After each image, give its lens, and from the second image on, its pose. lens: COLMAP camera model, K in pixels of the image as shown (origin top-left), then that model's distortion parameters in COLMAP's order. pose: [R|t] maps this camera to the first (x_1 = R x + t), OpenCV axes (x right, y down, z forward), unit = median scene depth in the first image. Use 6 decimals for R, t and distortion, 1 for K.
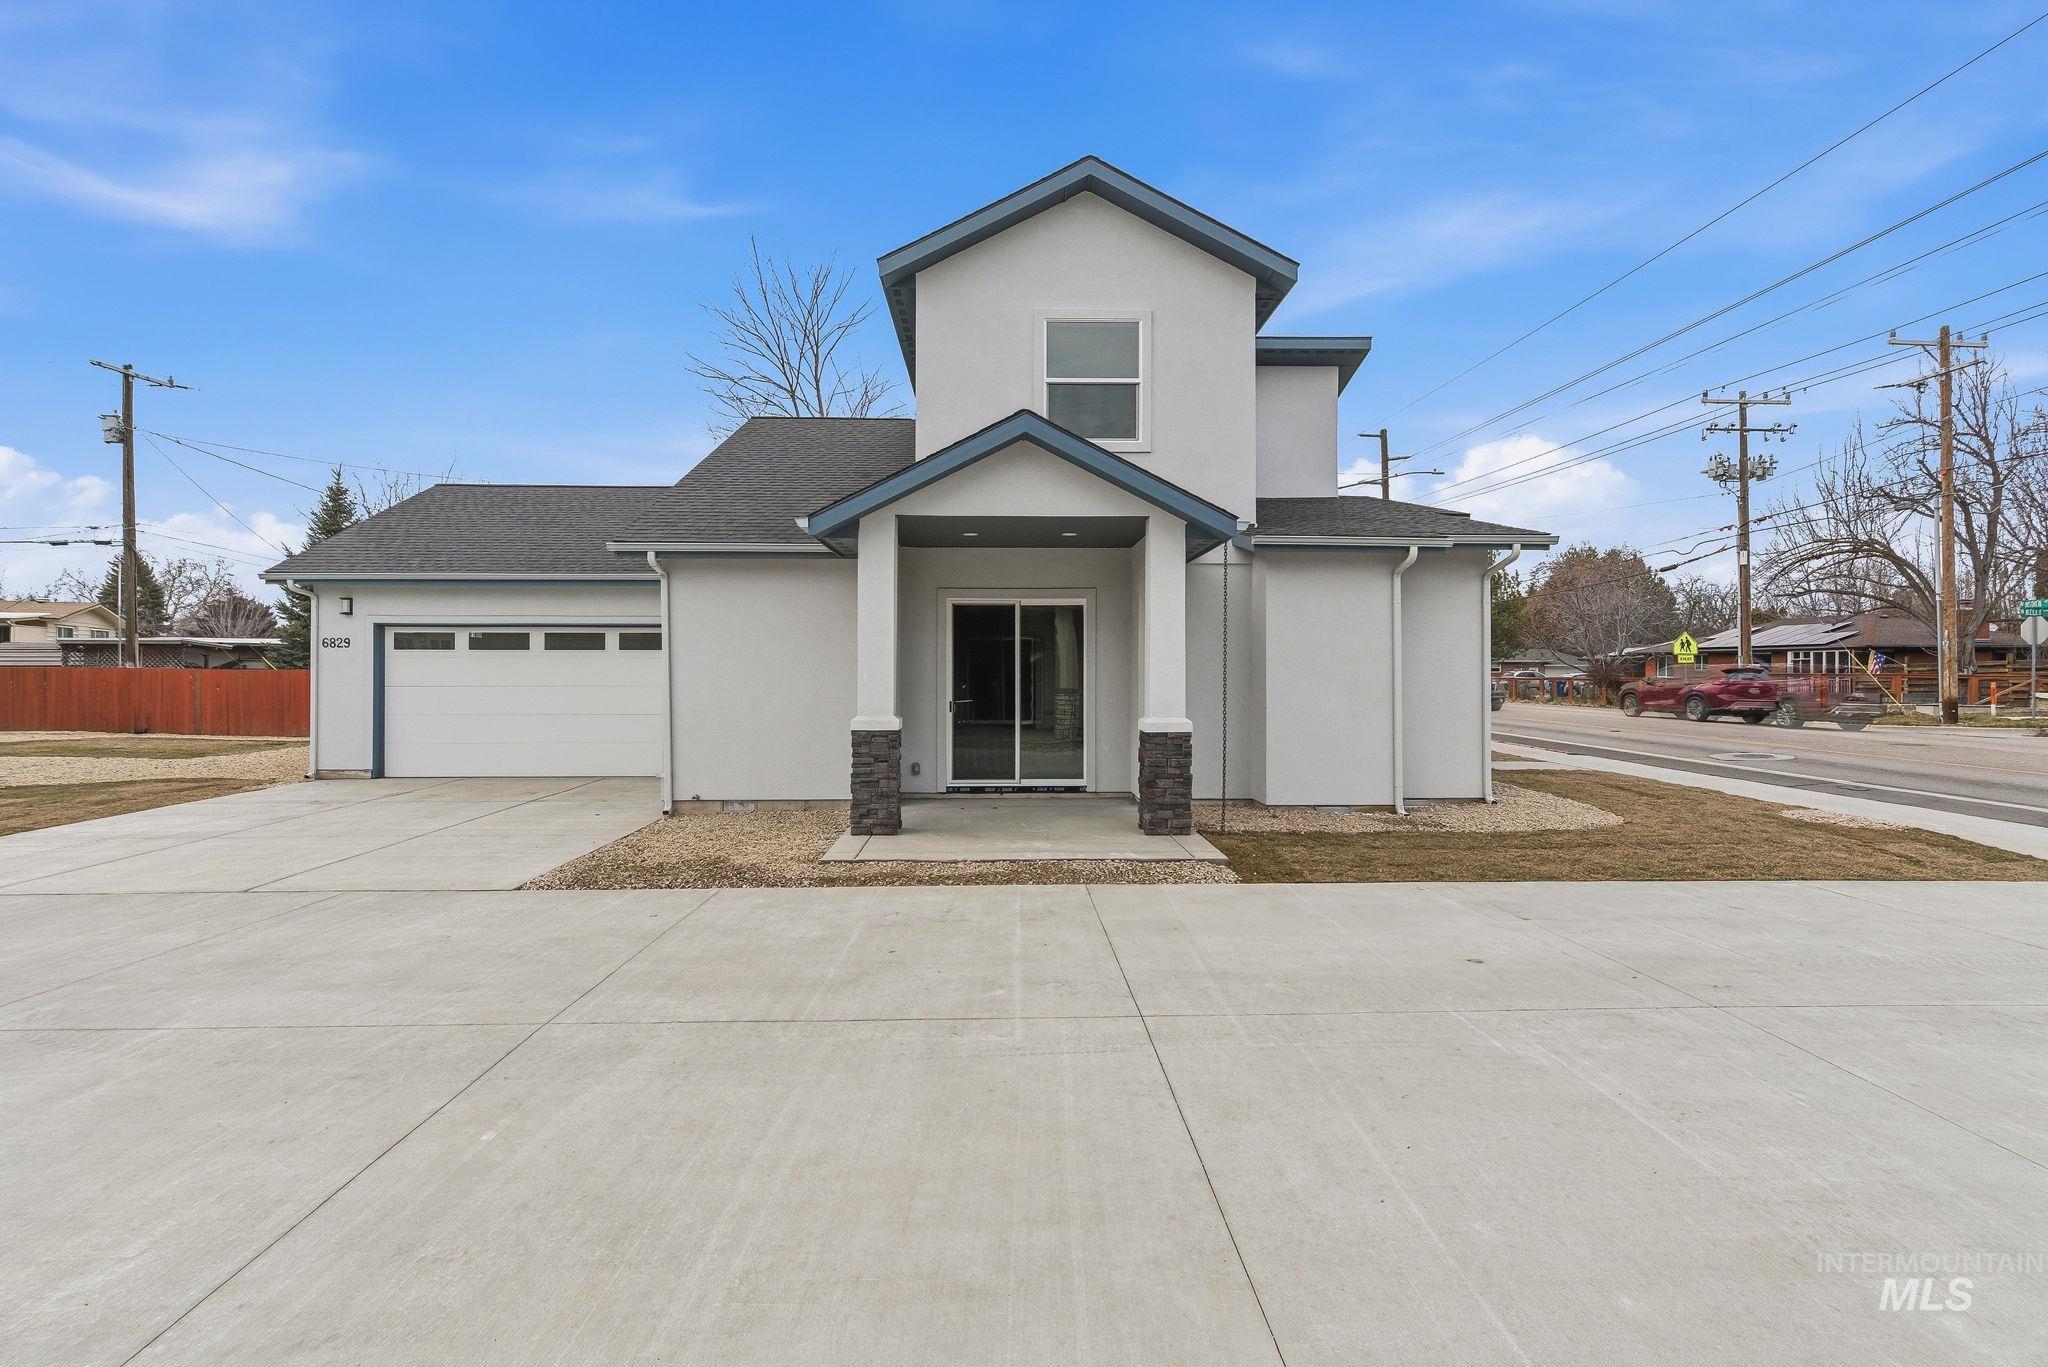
lens RADIAL K [[933.6, 0, 1028.3], [0, 933.6, 636.9], [0, 0, 1]] dist [-0.000518, 0.000946]
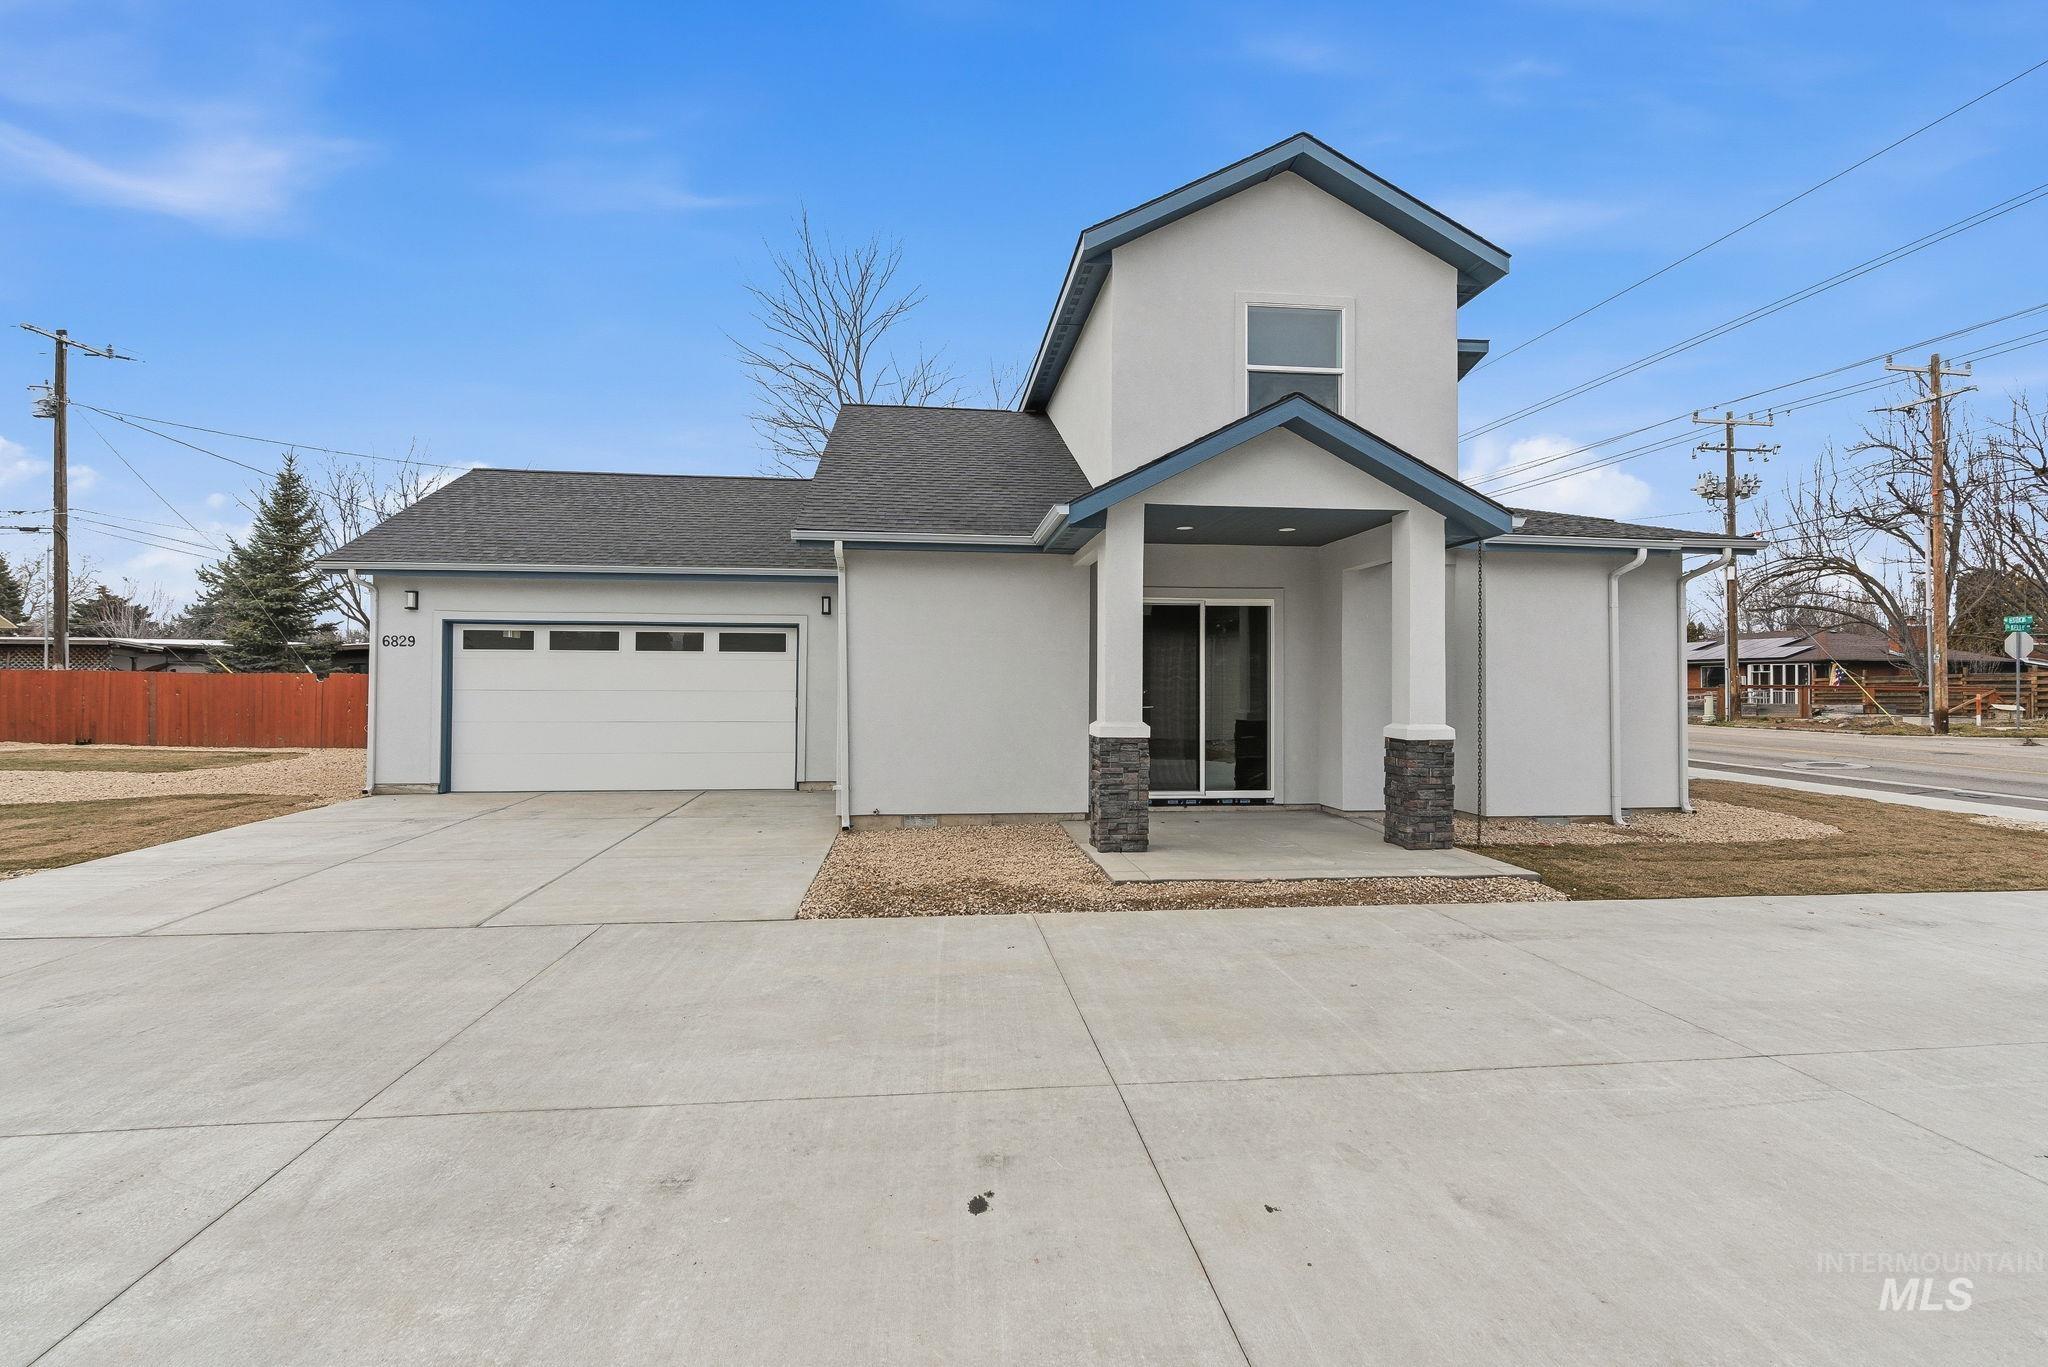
lens RADIAL K [[933.6, 0, 968.9], [0, 933.6, 641.2], [0, 0, 1]] dist [-0.000518, 0.000946]
pose [[0.996850, 0.008185, 0.078885, -0.336606], [-0.007536, 0.999935, -0.008517, 0.012167], [-0.078950, 0.007895, 0.996847, 0.082427]]
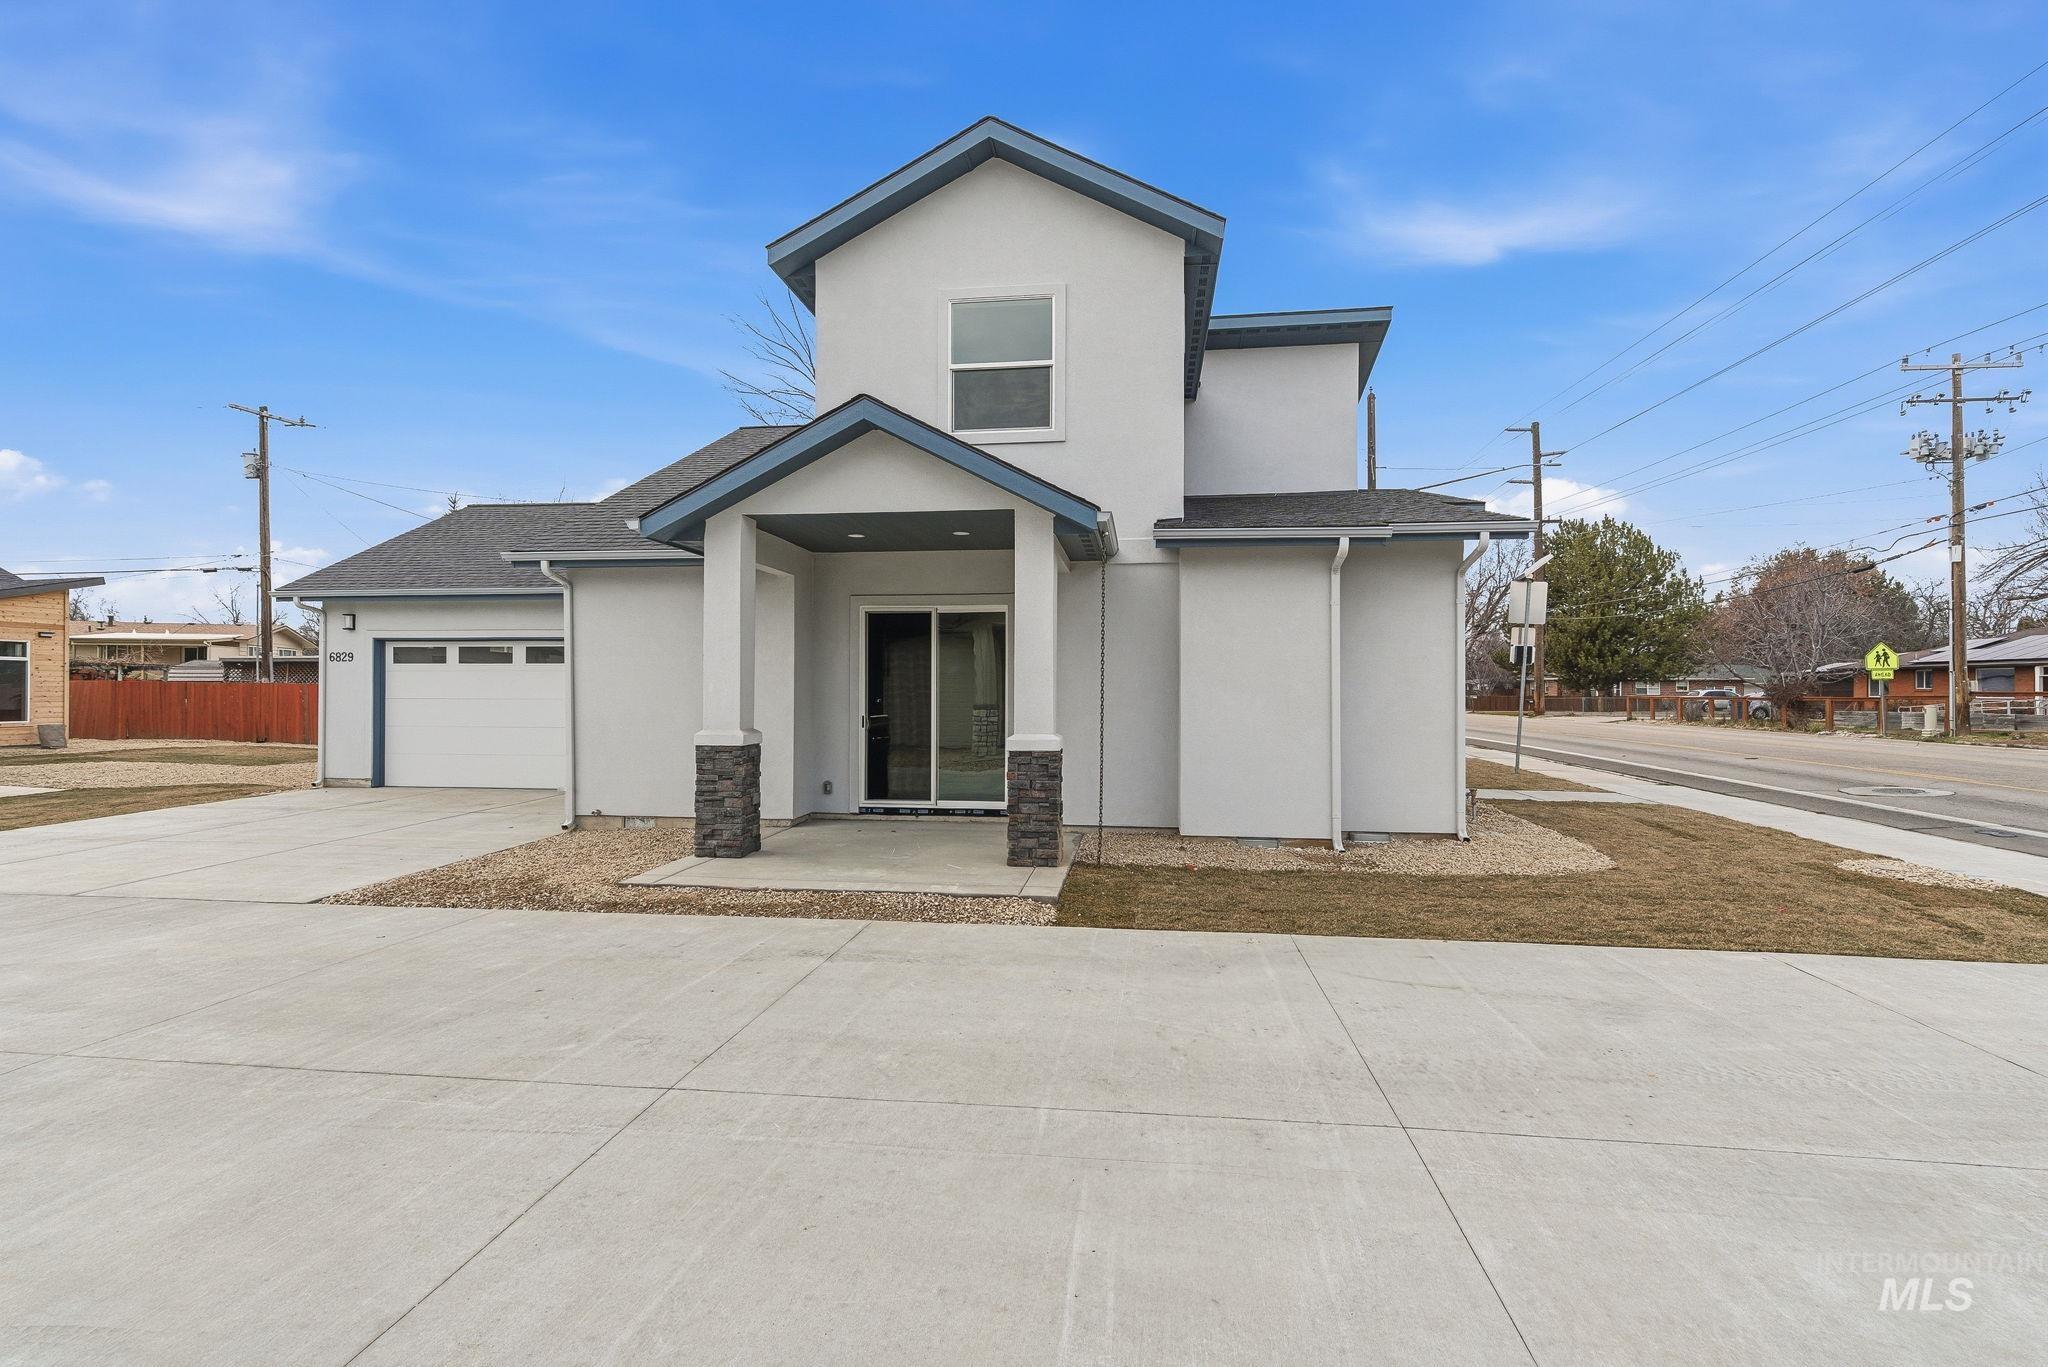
lens RADIAL K [[933.6, 0, 1105.0], [0, 933.6, 658.1], [0, 0, 1]] dist [-0.000518, 0.000946]
pose [[0.987727, -0.003435, -0.156154, 0.308053], [0.003697, 0.999992, 0.001389, 0.010818], [0.156148, -0.001950, 0.987732, 0.115355]]
